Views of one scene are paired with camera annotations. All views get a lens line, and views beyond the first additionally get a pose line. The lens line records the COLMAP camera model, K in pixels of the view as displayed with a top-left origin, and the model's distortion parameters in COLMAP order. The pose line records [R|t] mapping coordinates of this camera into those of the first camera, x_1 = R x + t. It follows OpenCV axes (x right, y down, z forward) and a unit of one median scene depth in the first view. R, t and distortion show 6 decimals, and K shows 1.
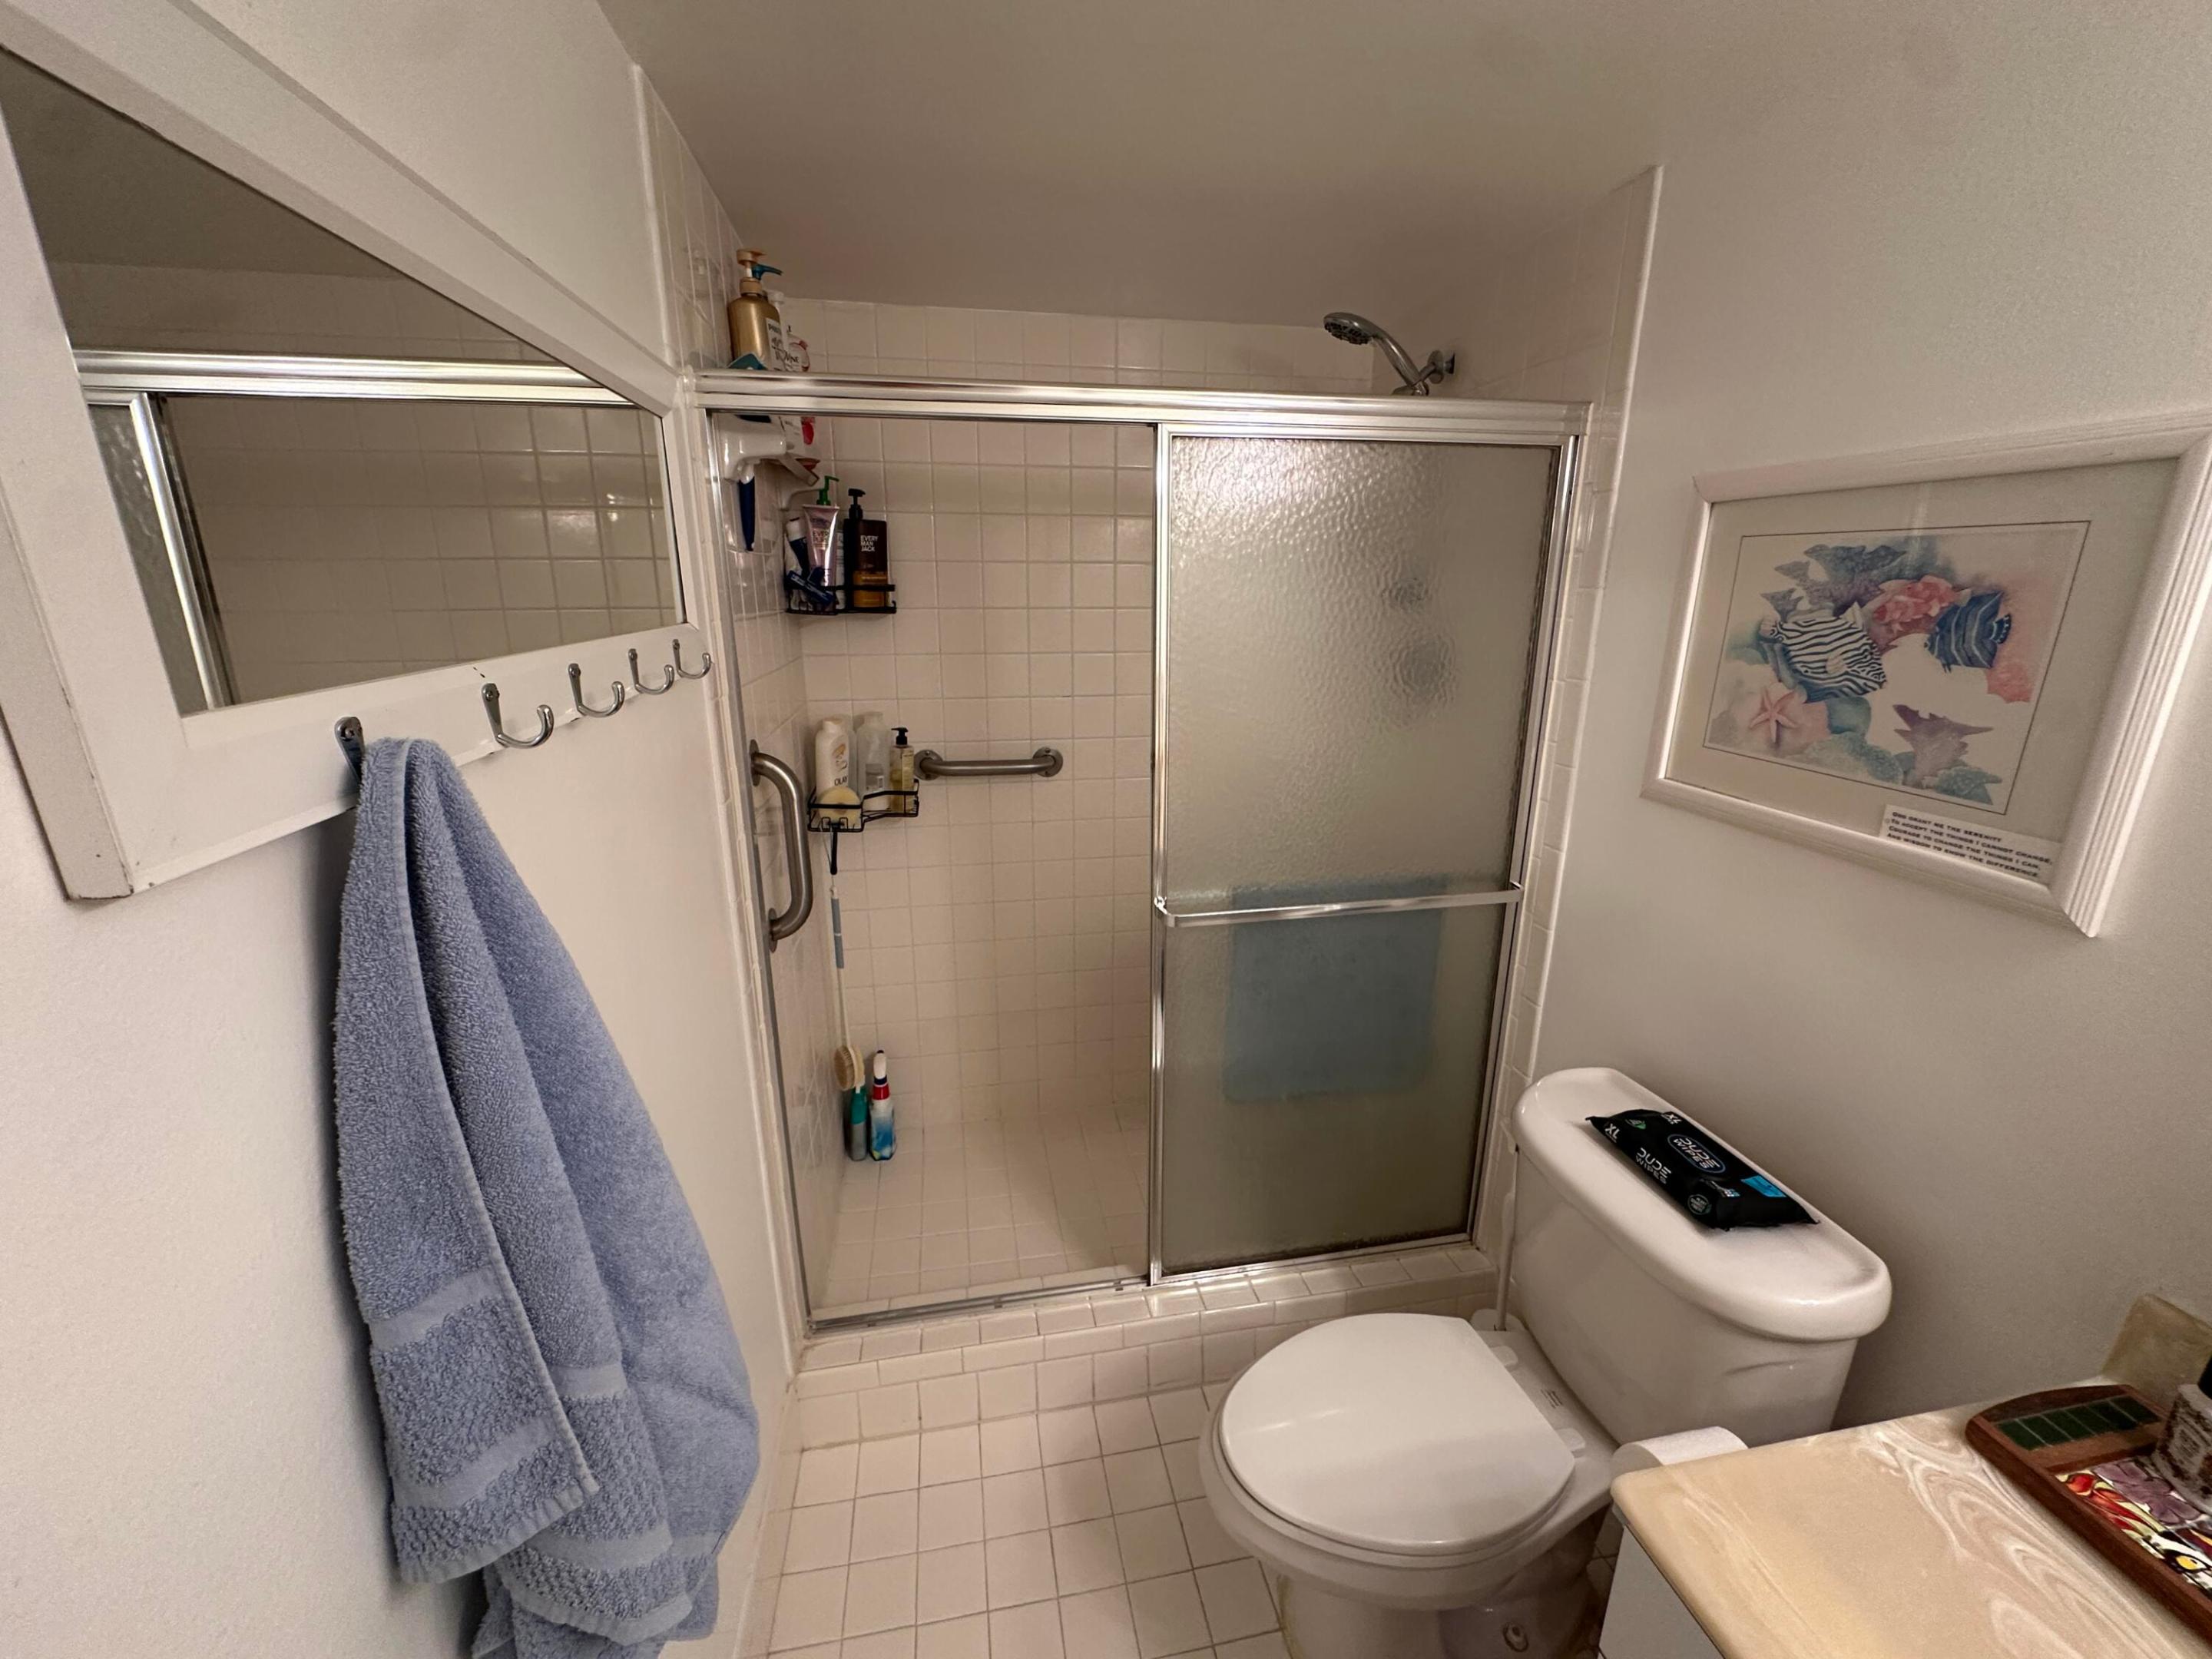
lens RADIAL K [[881.0, 0, 1104.9], [0, 881.0, 822.2], [0, 0, 1]] dist [-0.001862, -0.000184]
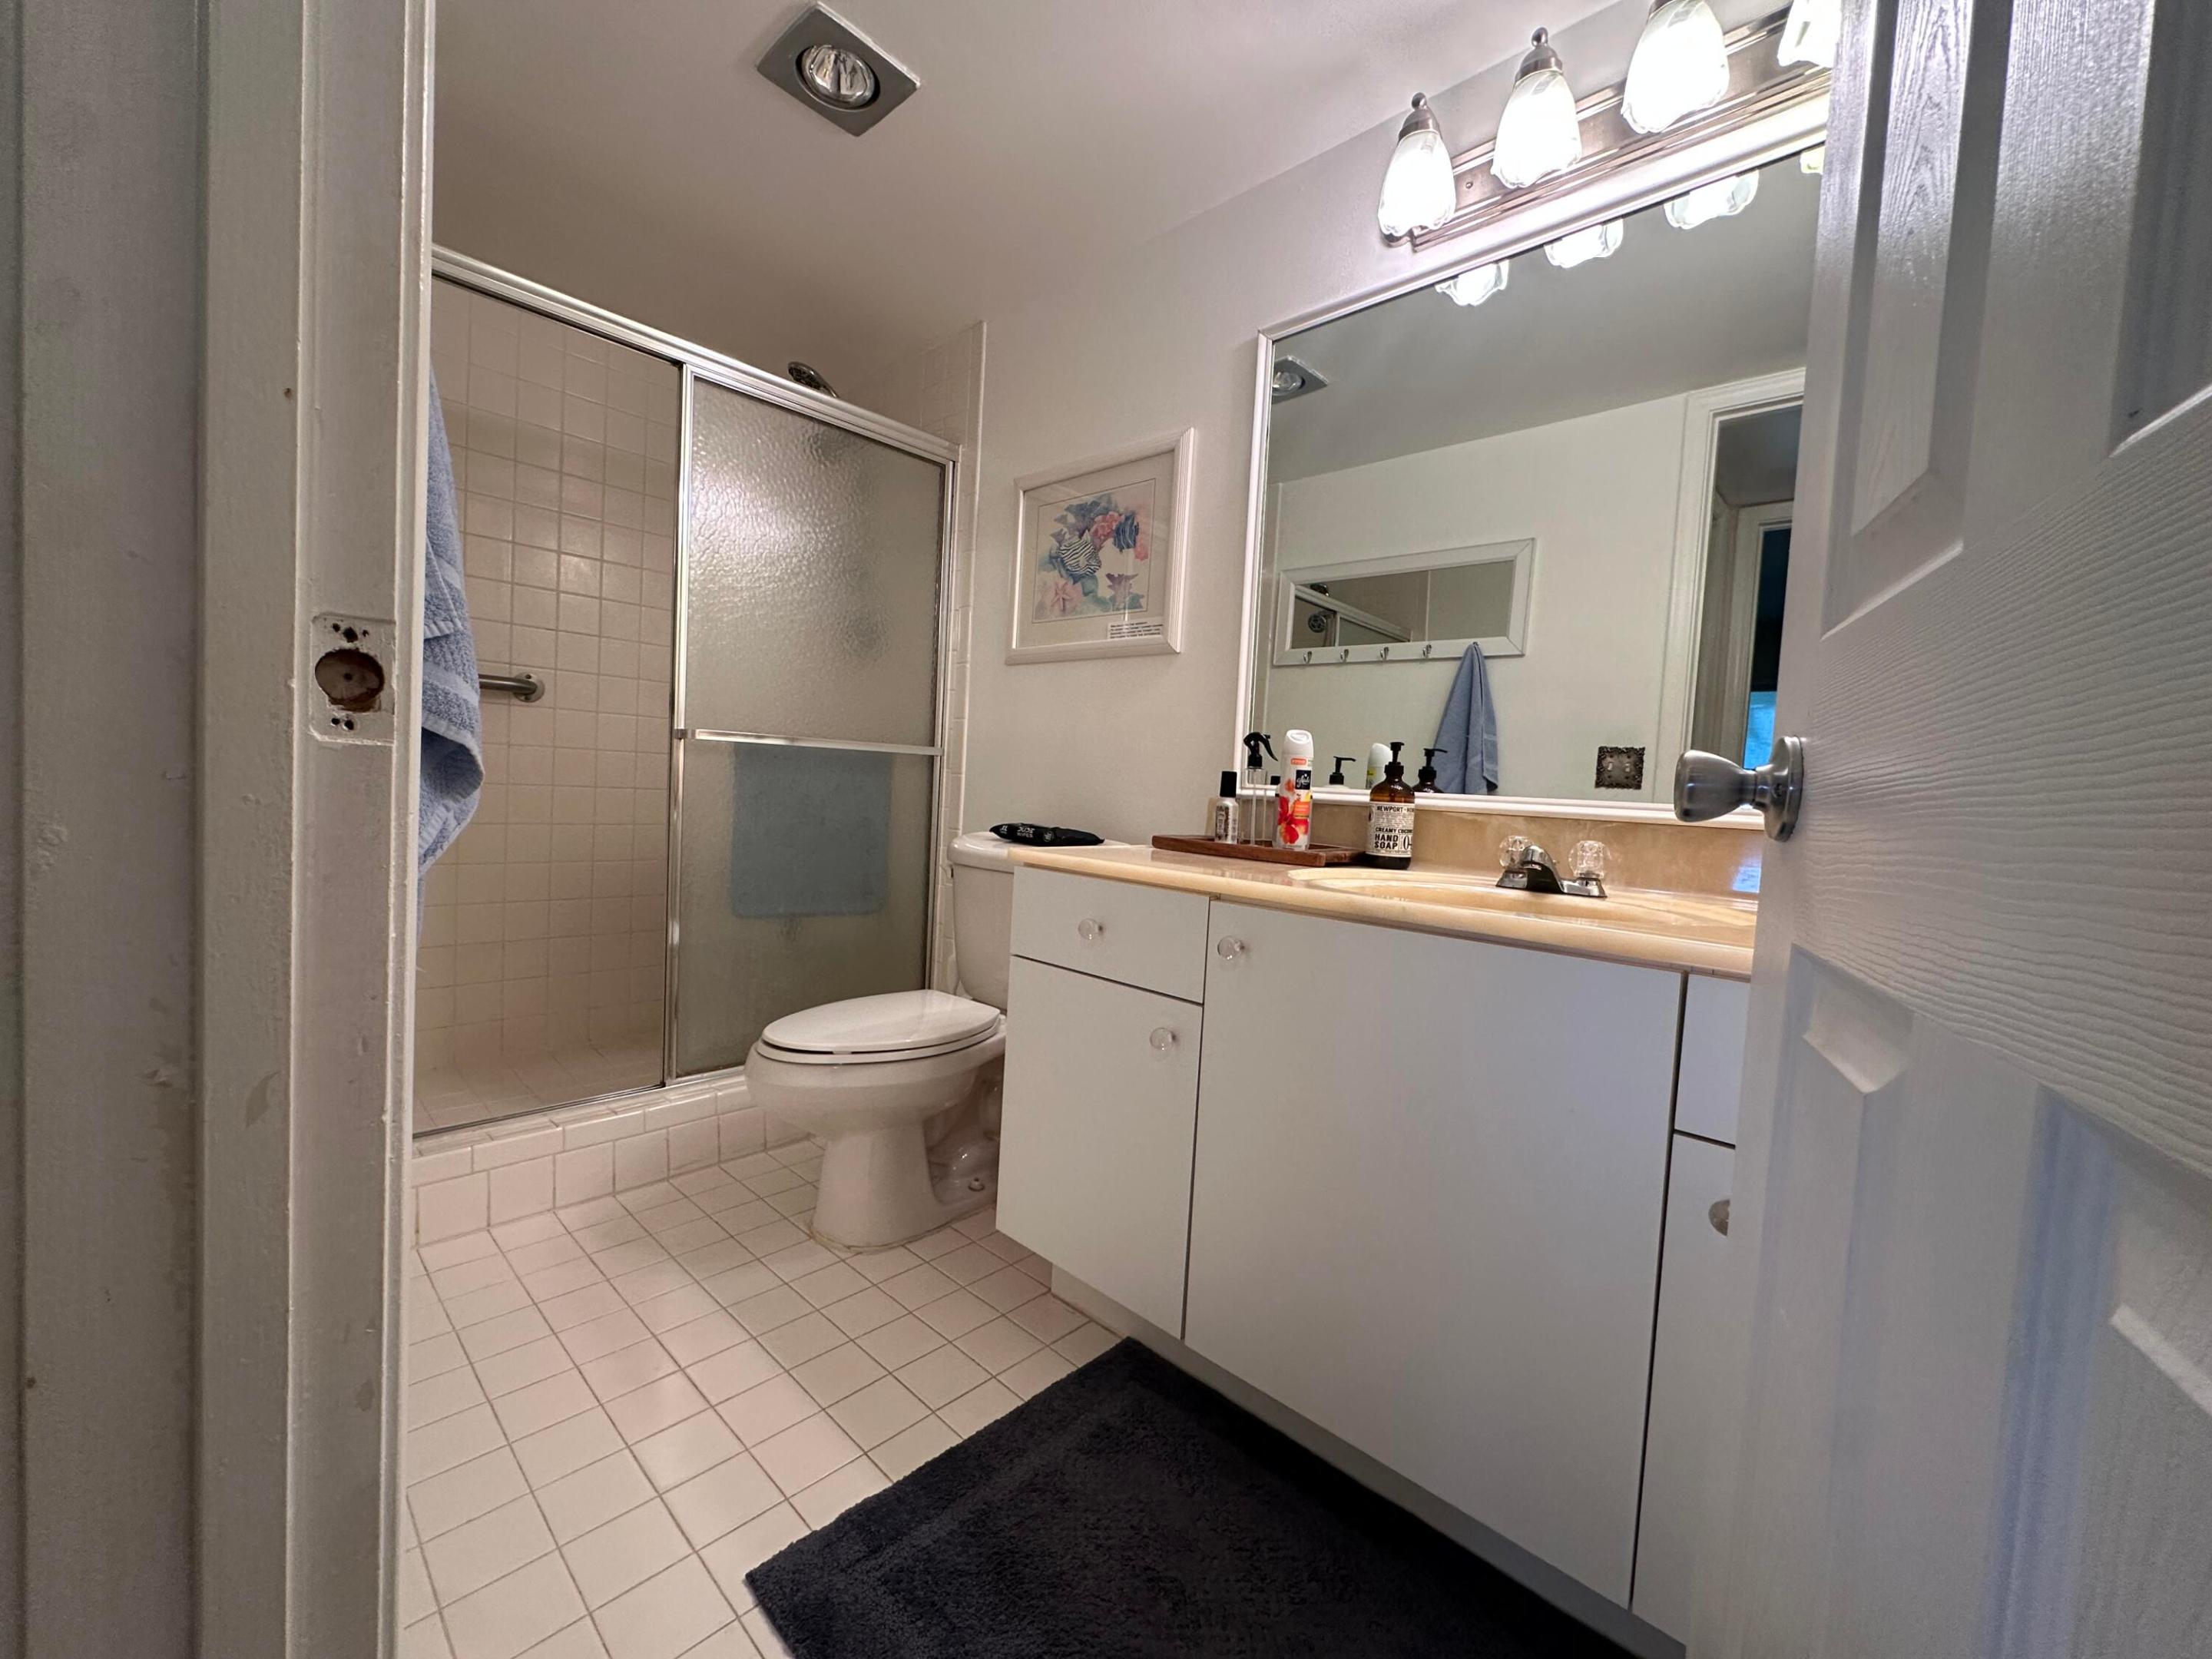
lens RADIAL K [[881.0, 0, 1100.9], [0, 881.0, 829.4], [0, 0, 1]] dist [-0.001862, -0.000184]
pose [[0.807767, 0.016145, 0.589280, -0.260179], [0.099915, 0.981412, -0.163849, 0.687630], [-0.580972, 0.191230, 0.791140, -0.428186]]
